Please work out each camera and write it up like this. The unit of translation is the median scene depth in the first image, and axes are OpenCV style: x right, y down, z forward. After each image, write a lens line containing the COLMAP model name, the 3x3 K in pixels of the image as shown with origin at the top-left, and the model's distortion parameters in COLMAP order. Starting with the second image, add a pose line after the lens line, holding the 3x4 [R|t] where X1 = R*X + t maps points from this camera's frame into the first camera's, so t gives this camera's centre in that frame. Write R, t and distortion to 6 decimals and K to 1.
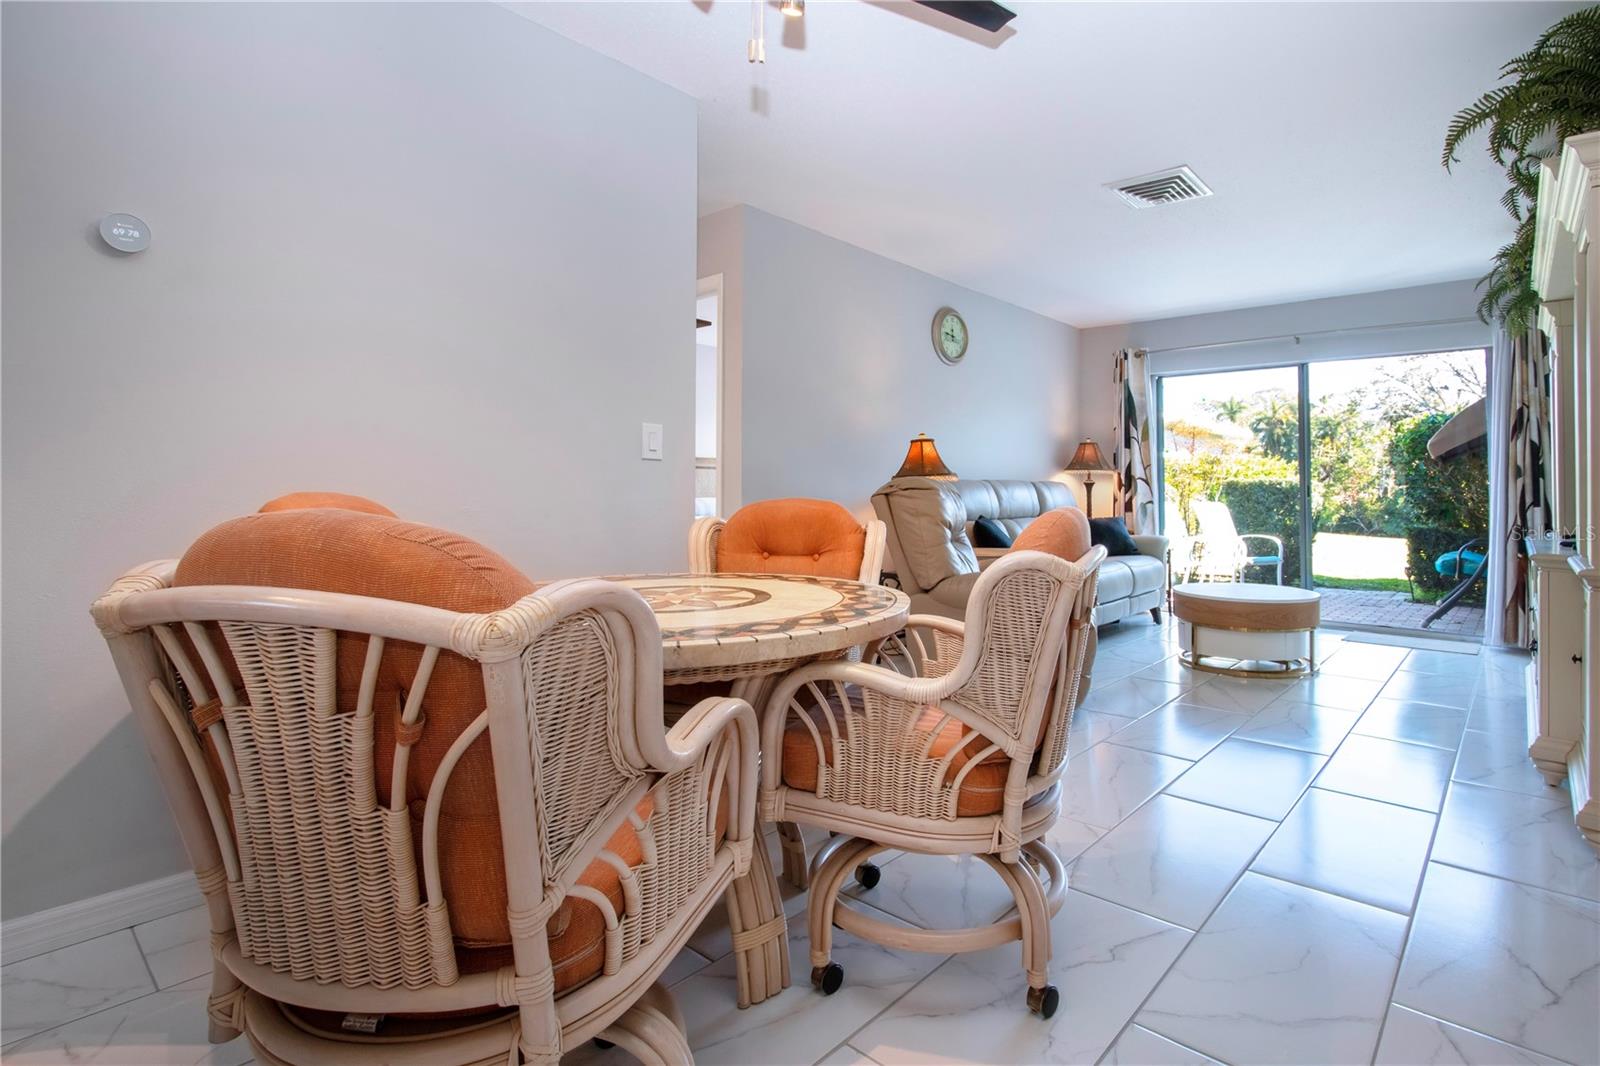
lens RADIAL K [[790.9, 0, 955.5], [0, 790.9, 455.1], [0, 0, 1]] dist [-0.003981, 0.000042]
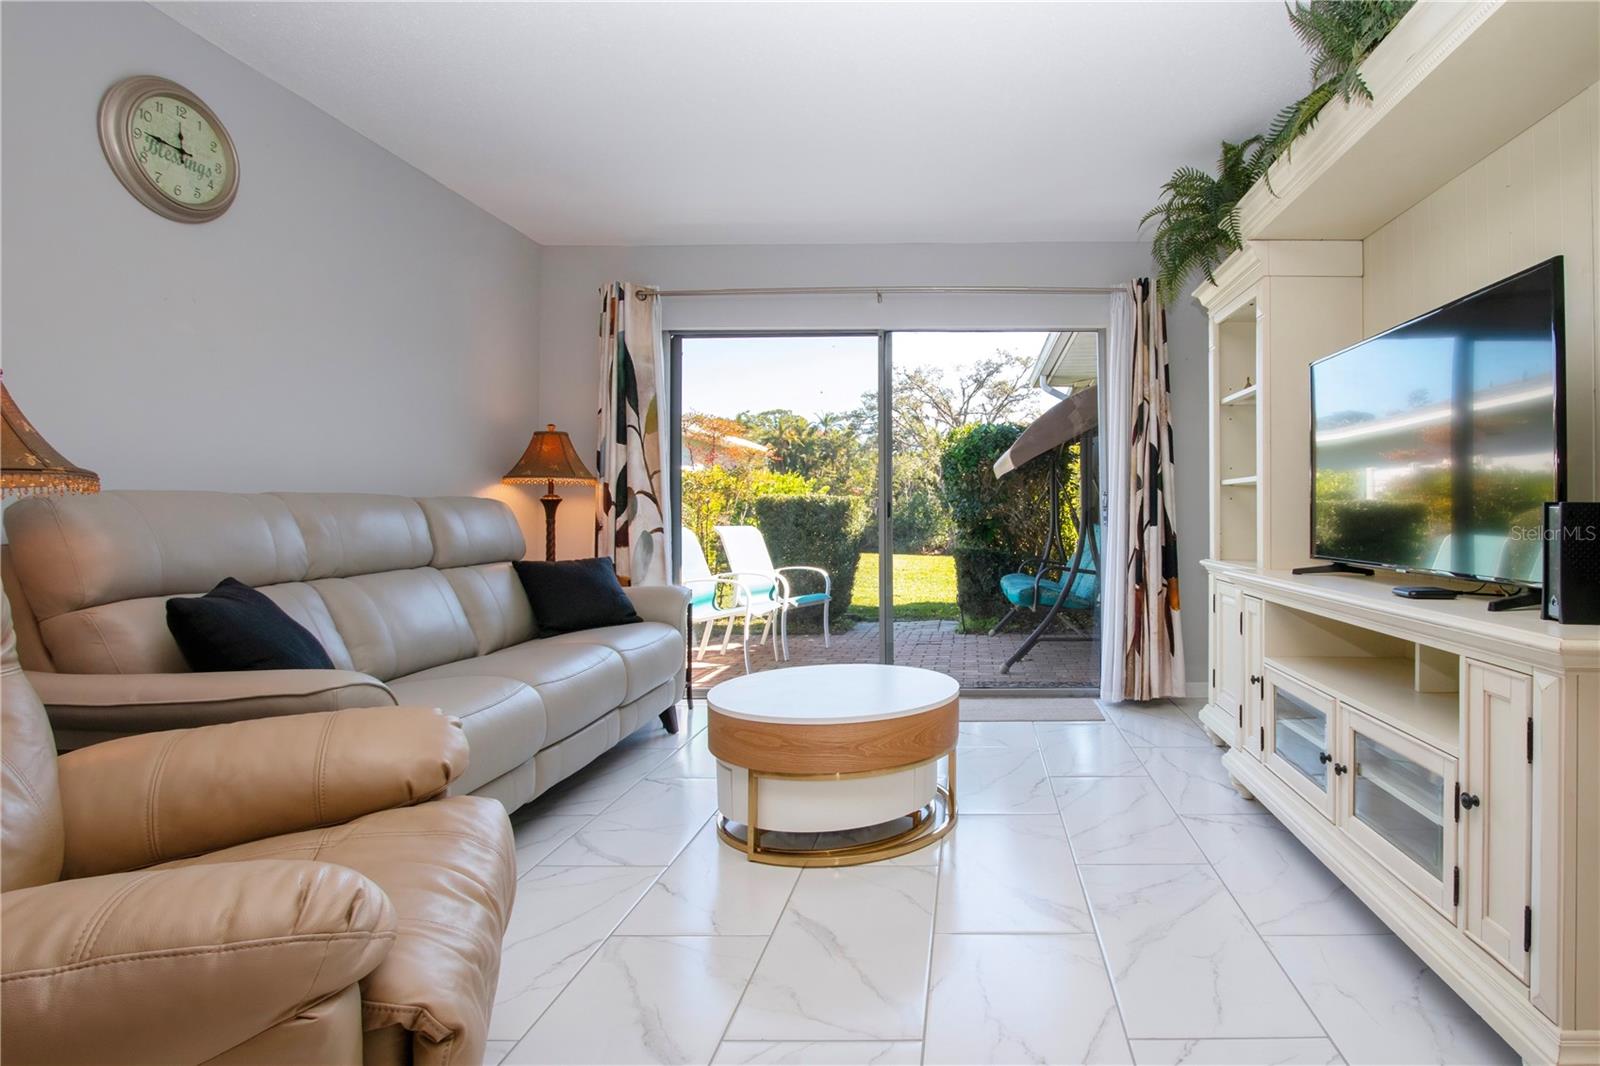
lens RADIAL K [[801.2, 0, 982.4], [0, 801.2, 478.6], [0, 0, 1]] dist [-0.011270, 0.000876]
pose [[0.805826, 0.011887, 0.592032, 0.075857], [-0.014898, 0.999889, 0.000202, 0.014654], [-0.591964, -0.008983, 0.805914, 0.331583]]
